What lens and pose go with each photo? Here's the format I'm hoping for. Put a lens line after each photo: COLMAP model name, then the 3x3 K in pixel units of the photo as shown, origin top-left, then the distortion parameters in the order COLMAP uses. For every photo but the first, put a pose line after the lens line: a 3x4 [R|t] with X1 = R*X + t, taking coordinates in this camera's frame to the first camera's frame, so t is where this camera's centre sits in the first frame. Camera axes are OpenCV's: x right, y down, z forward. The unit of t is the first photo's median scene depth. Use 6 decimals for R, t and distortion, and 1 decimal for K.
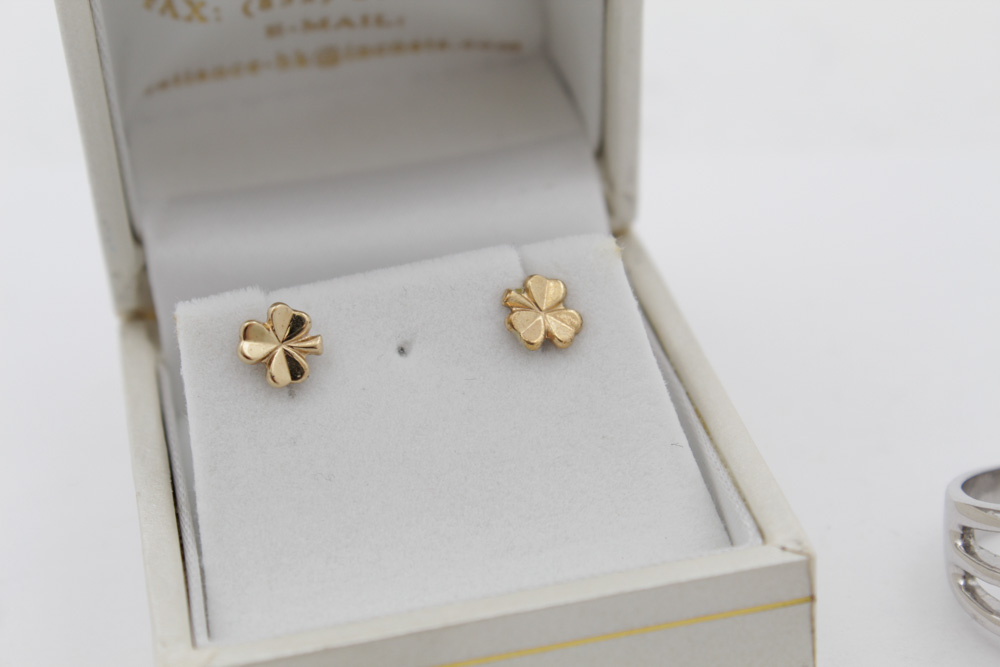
lens RADIAL K [[2062.1, 0, 506.1], [0, 2062.1, 337.6], [0, 0, 1]] dist [0.031683, 0.000000]
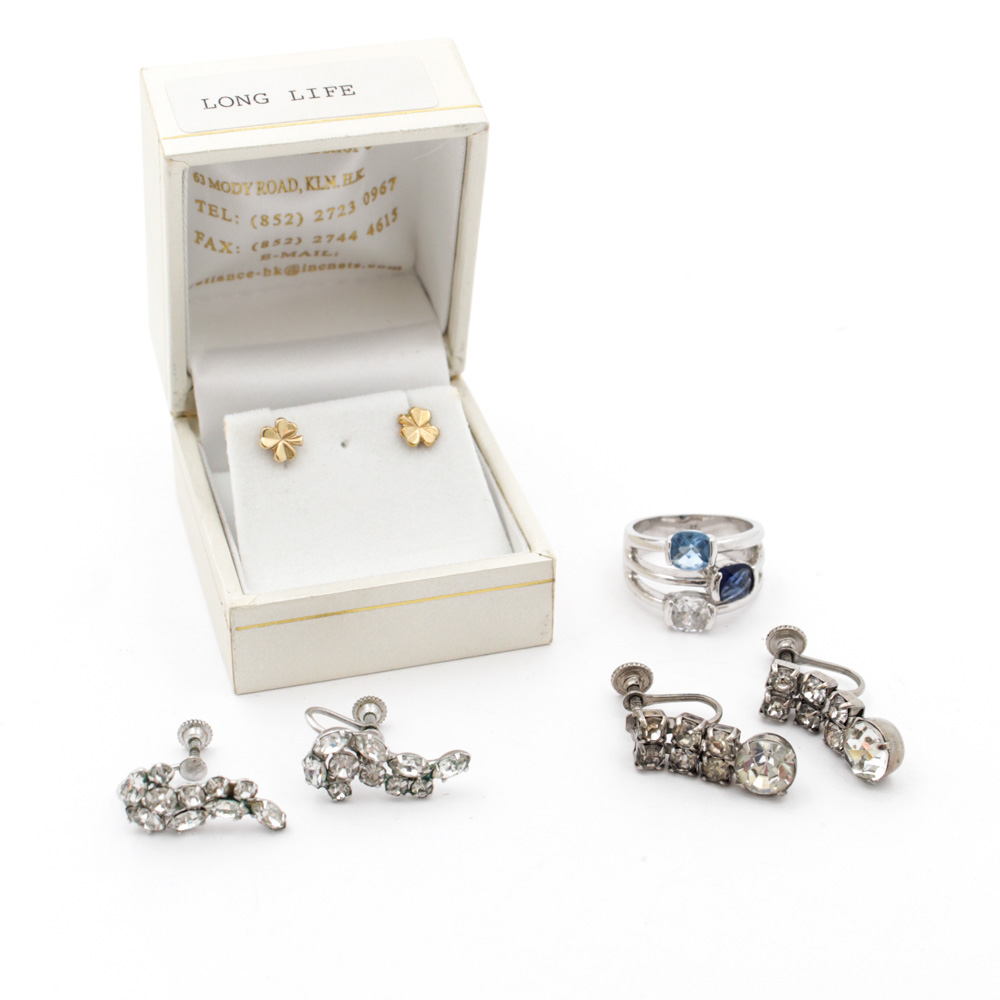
lens RADIAL K [[1932.2, 0, 496.7], [0, 1932.2, 498.8], [0, 0, 1]] dist [-0.037988, 0.000000]
pose [[0.992267, 0.035092, 0.119056, -0.118441], [-0.042215, 0.997433, 0.057844, -0.051800], [-0.116721, -0.062423, 0.991201, -0.757048]]
